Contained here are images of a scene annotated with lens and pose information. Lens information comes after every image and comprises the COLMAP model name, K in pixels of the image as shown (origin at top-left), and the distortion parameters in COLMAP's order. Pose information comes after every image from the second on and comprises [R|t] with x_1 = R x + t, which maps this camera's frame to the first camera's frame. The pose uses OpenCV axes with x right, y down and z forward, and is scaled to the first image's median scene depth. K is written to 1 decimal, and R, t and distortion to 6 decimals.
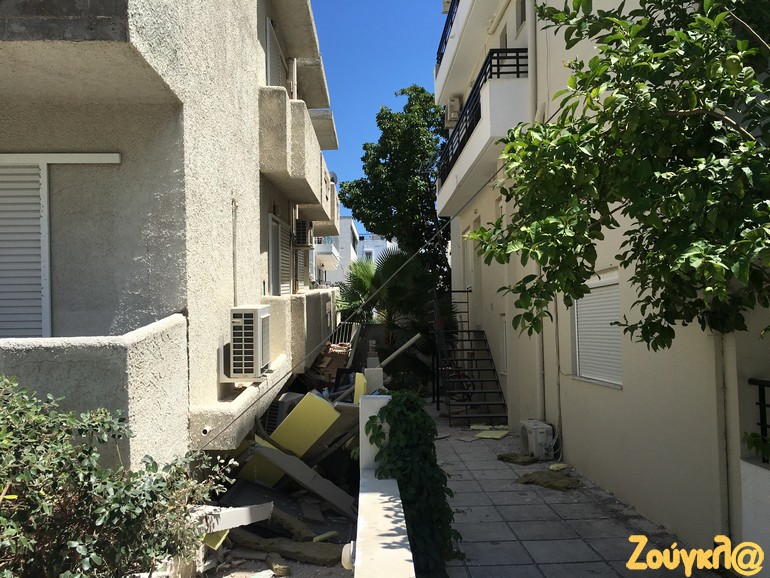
lens RADIAL K [[652.1, 0, 382.9], [0, 652.1, 292.0], [0, 0, 1]] dist [0.077550, -0.093146]
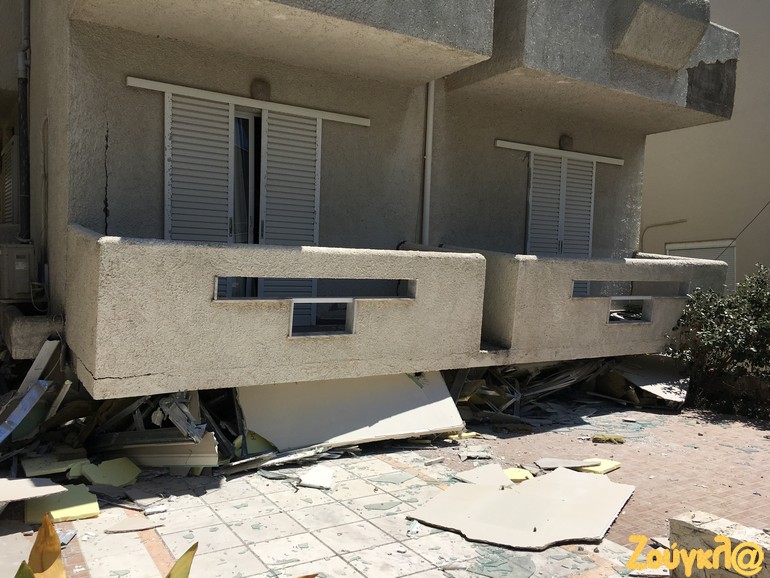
lens RADIAL K [[652.1, 0, 383.8], [0, 652.1, 287.1], [0, 0, 1]] dist [0.077550, -0.093146]
pose [[0.855650, 0.015558, 0.517320, -1.853905], [-0.038306, 0.998710, 0.033323, 0.094516], [-0.516135, -0.048329, 0.855143, -0.189001]]
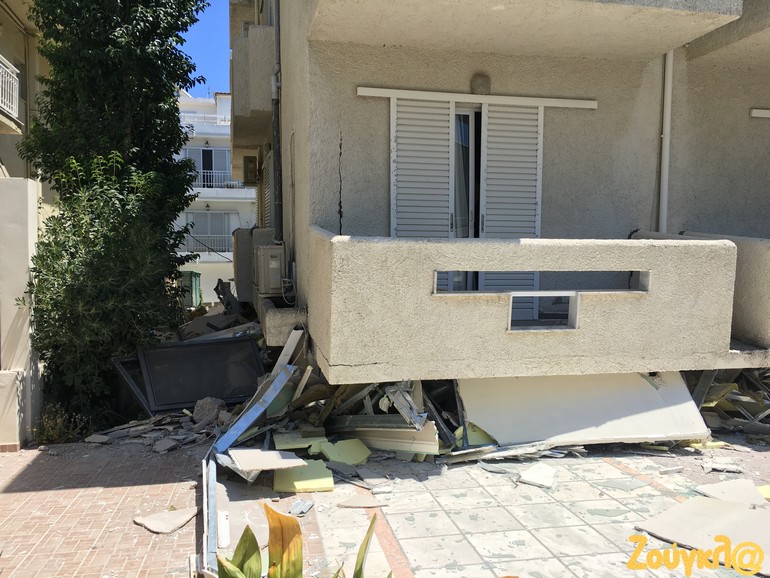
lens RADIAL K [[652.1, 0, 386.9], [0, 652.1, 287.1], [0, 0, 1]] dist [0.077550, -0.093146]
pose [[0.980834, 0.004157, 0.194800, -1.832290], [-0.014378, 0.998591, 0.051085, 0.095511], [-0.194313, -0.052907, 0.979512, -0.194180]]
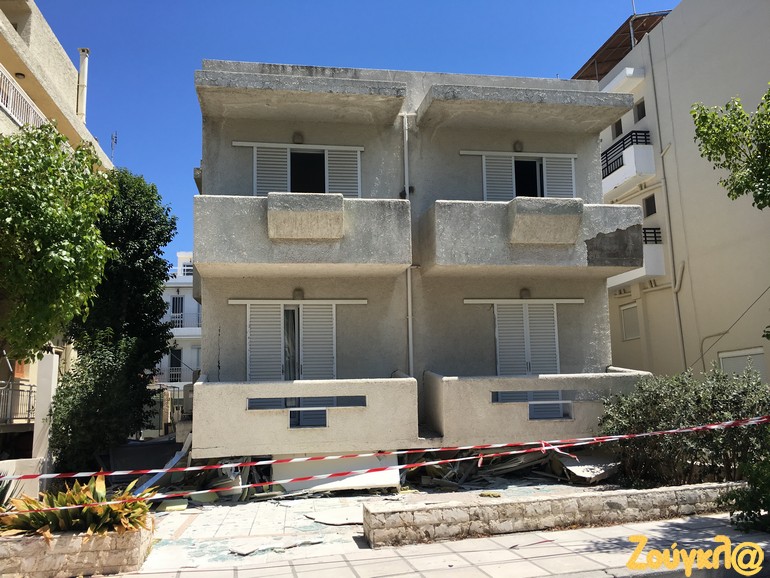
lens RADIAL K [[652.1, 0, 383.4], [0, 652.1, 289.9], [0, 0, 1]] dist [0.077550, -0.093146]
pose [[0.990786, 0.008075, 0.135194, -1.444245], [0.009366, 0.991745, -0.127880, 0.053952], [-0.135110, 0.127968, 0.982532, -1.241776]]
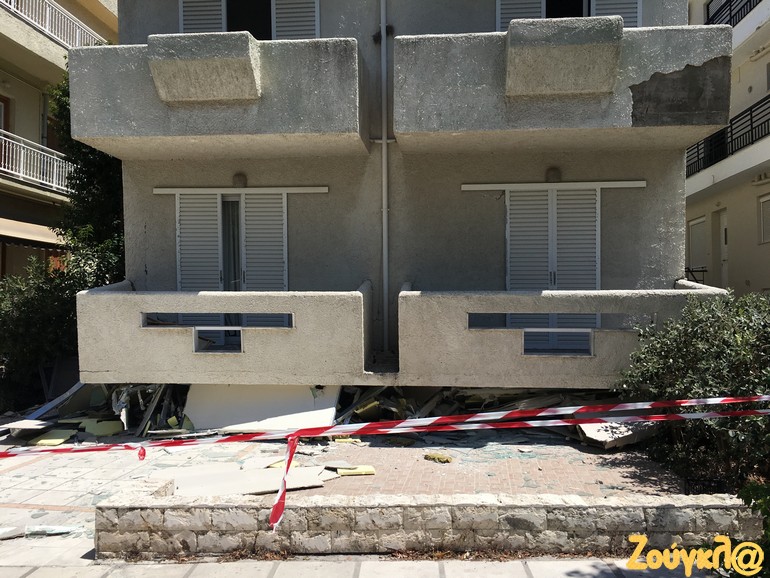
lens RADIAL K [[652.1, 0, 382.0], [0, 652.1, 287.1], [0, 0, 1]] dist [0.077550, -0.093146]
pose [[0.992851, 0.011135, -0.118839, -0.851323], [-0.009549, 0.999858, 0.013913, 0.035241], [0.118977, -0.012678, 0.992816, -0.695681]]
